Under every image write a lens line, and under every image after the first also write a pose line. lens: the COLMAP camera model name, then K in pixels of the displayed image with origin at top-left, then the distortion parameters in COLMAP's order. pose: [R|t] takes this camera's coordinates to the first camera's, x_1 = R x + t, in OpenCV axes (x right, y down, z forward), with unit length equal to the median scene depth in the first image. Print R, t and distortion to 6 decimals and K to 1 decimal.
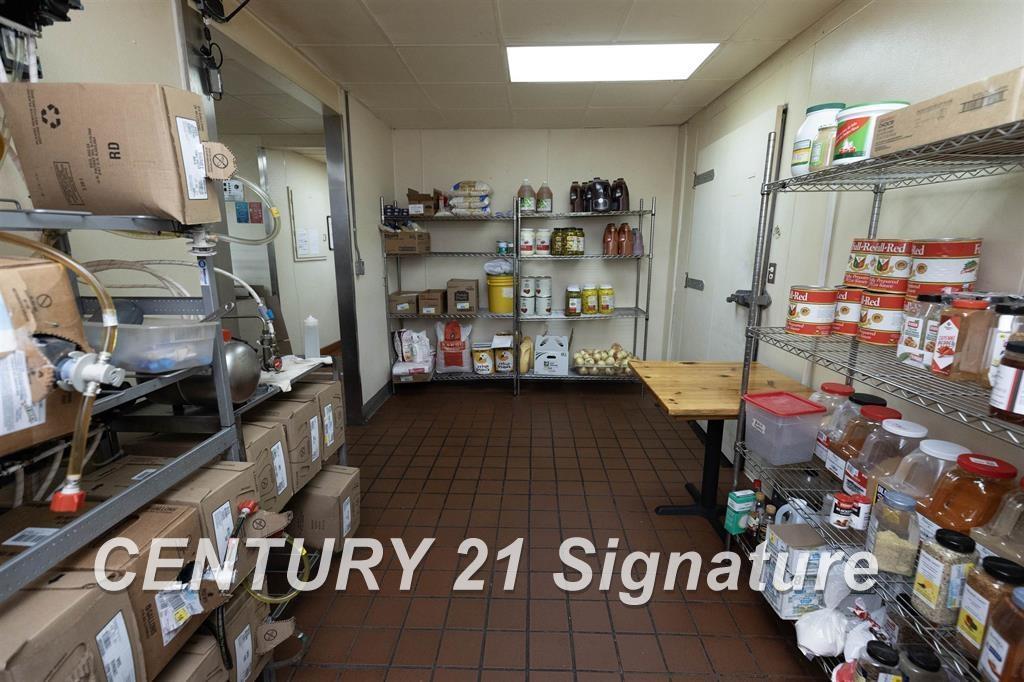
lens RADIAL K [[459.8, 0, 513.7], [0, 459.8, 341.6], [0, 0, 1]] dist [0.001656, 0.000056]
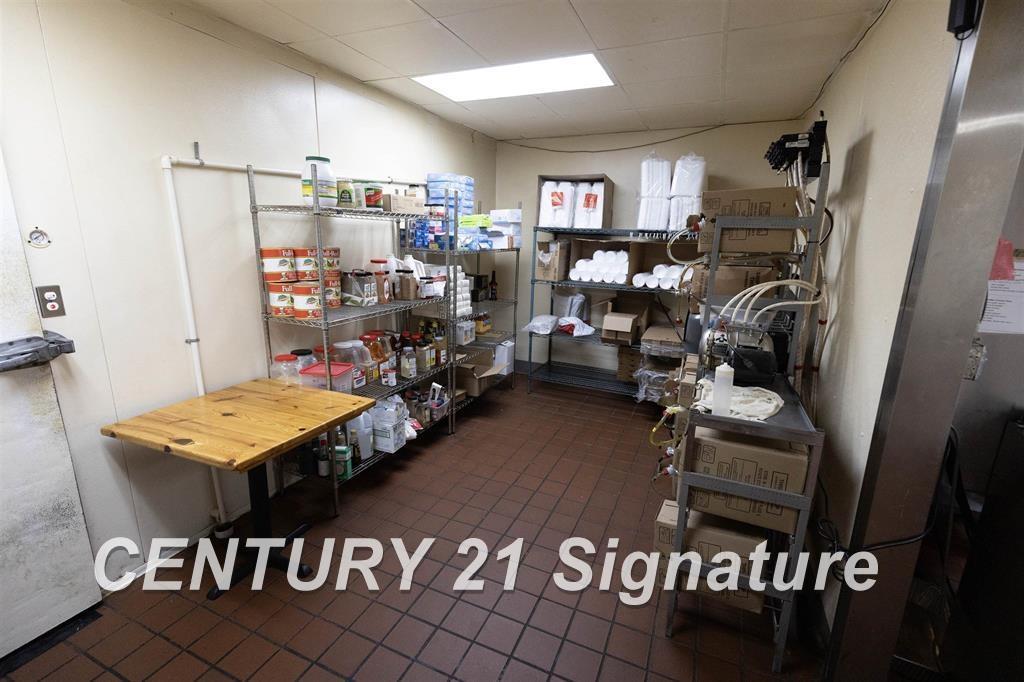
lens RADIAL K [[459.8, 0, 510.8], [0, 459.8, 344.1], [0, 0, 1]] dist [0.001656, 0.000056]
pose [[-0.929863, -0.105075, 0.352582, -0.465823], [0.055542, 0.907272, 0.416860, -0.556761], [-0.363689, 0.407206, -0.837803, 2.257624]]
